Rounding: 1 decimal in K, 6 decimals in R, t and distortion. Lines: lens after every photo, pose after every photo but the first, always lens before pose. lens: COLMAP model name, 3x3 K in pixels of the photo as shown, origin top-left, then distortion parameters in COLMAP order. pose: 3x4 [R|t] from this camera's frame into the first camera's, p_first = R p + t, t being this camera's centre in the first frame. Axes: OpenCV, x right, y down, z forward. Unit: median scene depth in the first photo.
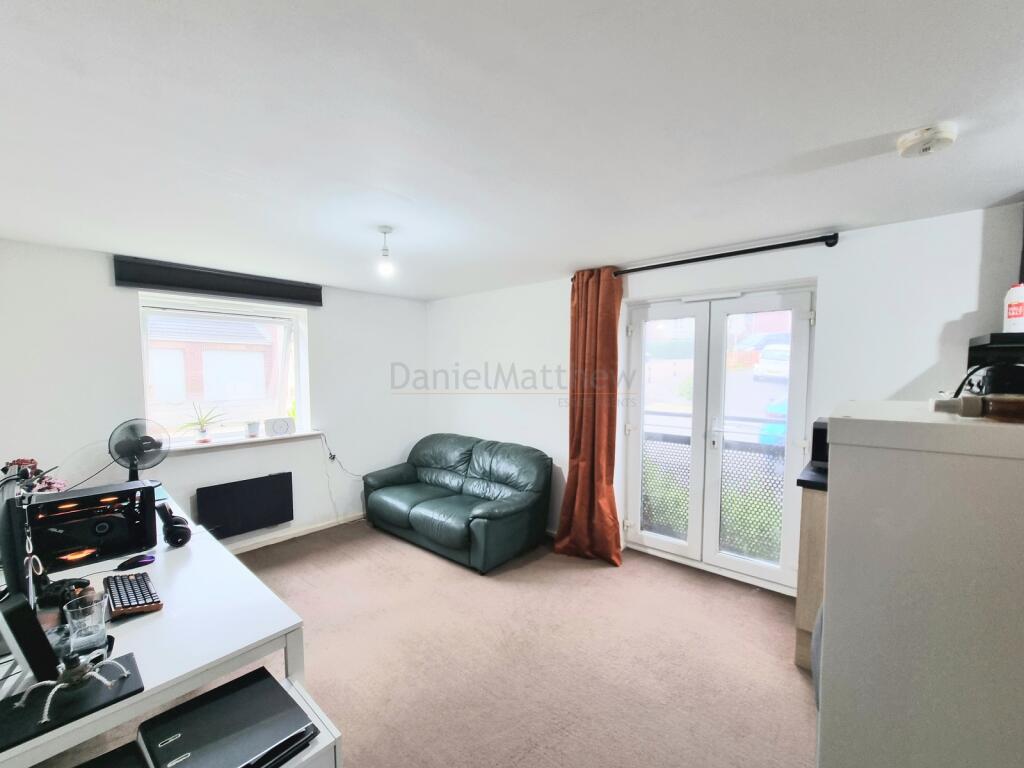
lens RADIAL K [[422.2, 0, 512.9], [0, 422.2, 395.1], [0, 0, 1]] dist [-0.001201, -0.002692]
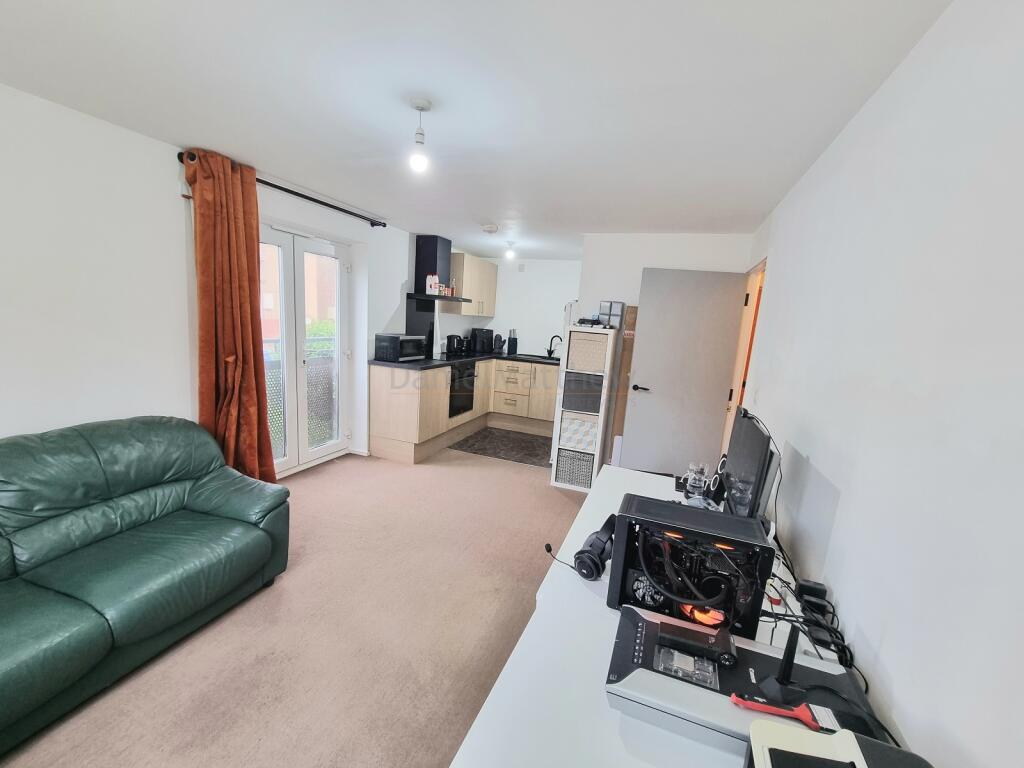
lens RADIAL K [[422.2, 0, 512.9], [0, 422.2, 395.1], [0, 0, 1]] dist [-0.001201, -0.002692]
pose [[-0.333015, -0.196021, 0.922321, -0.985560], [-0.019920, 0.979397, 0.200959, -0.053135], [-0.942711, 0.048550, -0.330059, 0.999131]]
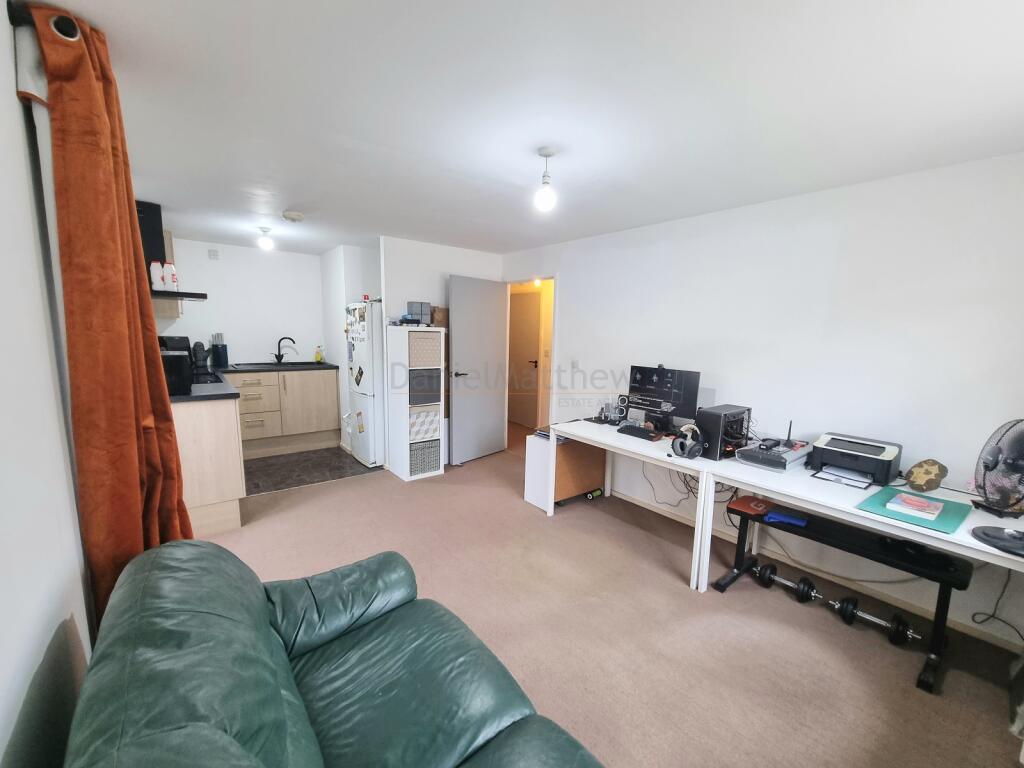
lens RADIAL K [[422.2, 0, 512.9], [0, 422.2, 395.1], [0, 0, 1]] dist [-0.001201, -0.002692]
pose [[-0.979894, -0.055753, 0.191572, -0.368437], [-0.014219, 0.977237, 0.211676, -0.083658], [-0.199013, 0.204696, -0.958381, 1.738388]]
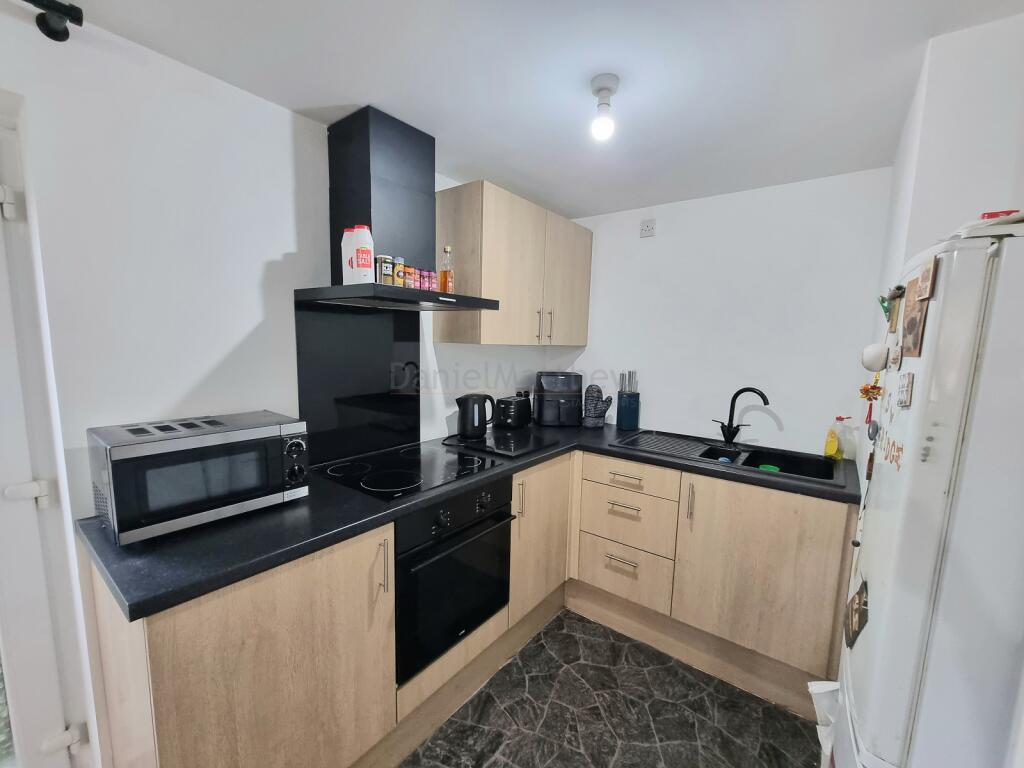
lens RADIAL K [[422.2, 0, 512.9], [0, 422.2, 395.1], [0, 0, 1]] dist [-0.001201, -0.002692]
pose [[-0.044271, -0.131535, 0.990322, 0.246764], [0.032697, 0.990573, 0.133030, -0.028473], [-0.998484, 0.038270, -0.039553, 0.529498]]
